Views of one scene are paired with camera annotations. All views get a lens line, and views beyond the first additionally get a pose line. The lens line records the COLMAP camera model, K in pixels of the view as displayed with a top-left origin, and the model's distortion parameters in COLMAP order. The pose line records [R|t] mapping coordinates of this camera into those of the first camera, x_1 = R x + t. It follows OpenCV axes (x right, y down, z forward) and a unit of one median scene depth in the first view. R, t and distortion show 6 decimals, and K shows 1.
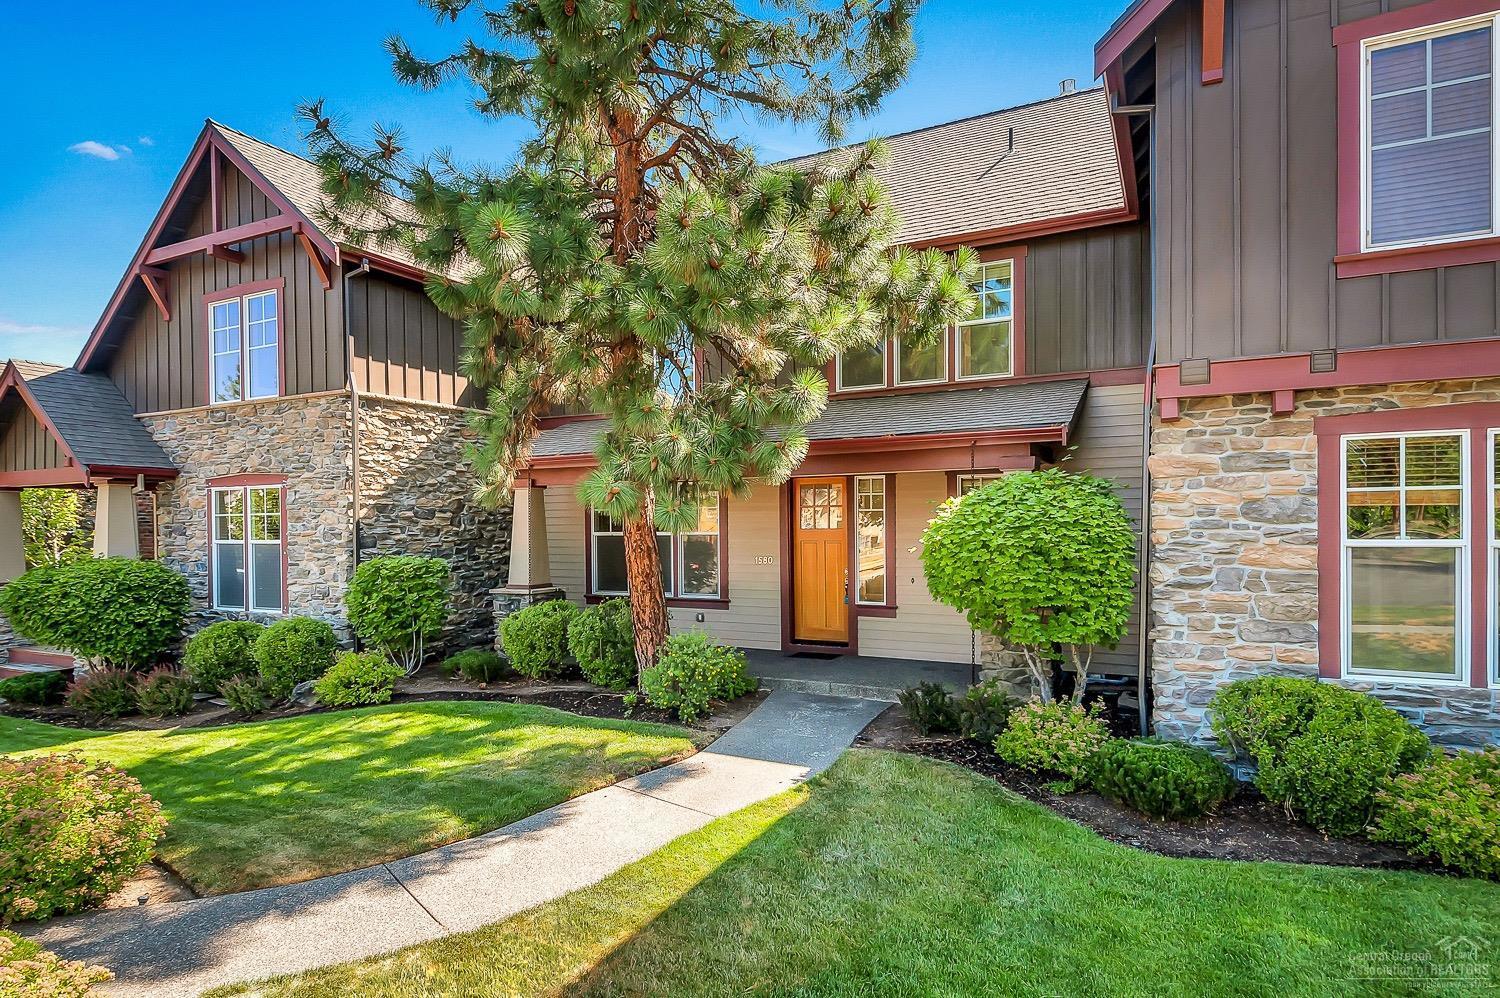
lens RADIAL K [[836.2, 0, 750.7], [0, 836.2, 533.1], [0, 0, 1]] dist [0.001125, -0.000518]
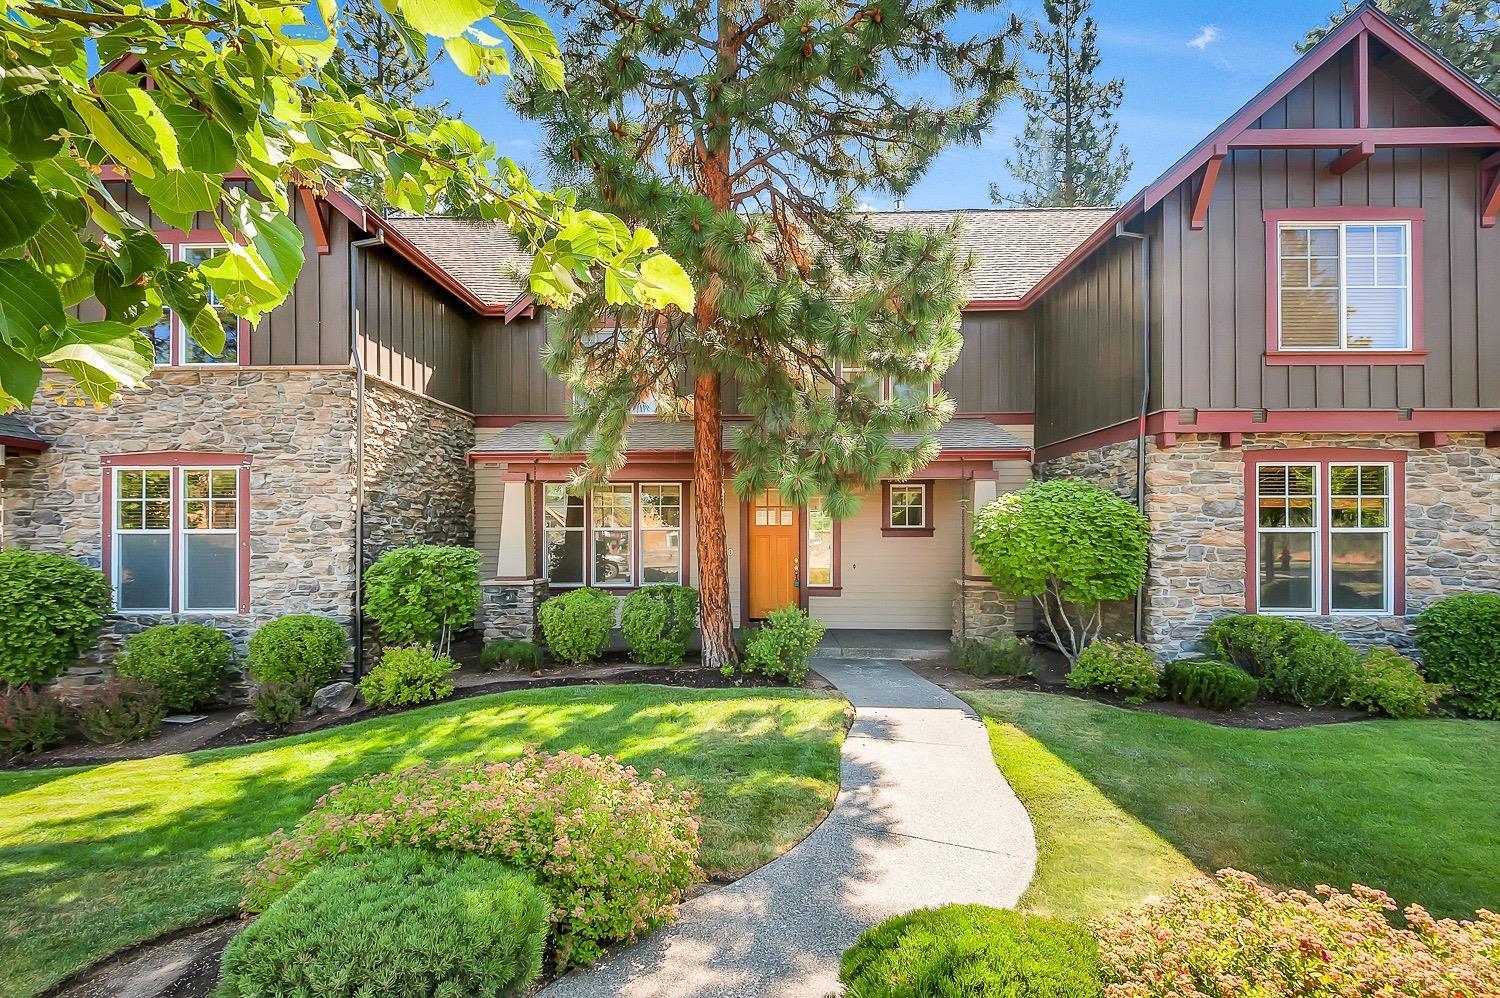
lens RADIAL K [[698.9, 0, 748.3], [0, 698.9, 529.2], [0, 0, 1]] dist [-0.004610, -0.000649]
pose [[0.902437, 0.010937, 0.430683, -0.444824], [-0.002924, 0.999810, -0.019264, 0.023441], [-0.430812, 0.016125, 0.902298, 0.127977]]
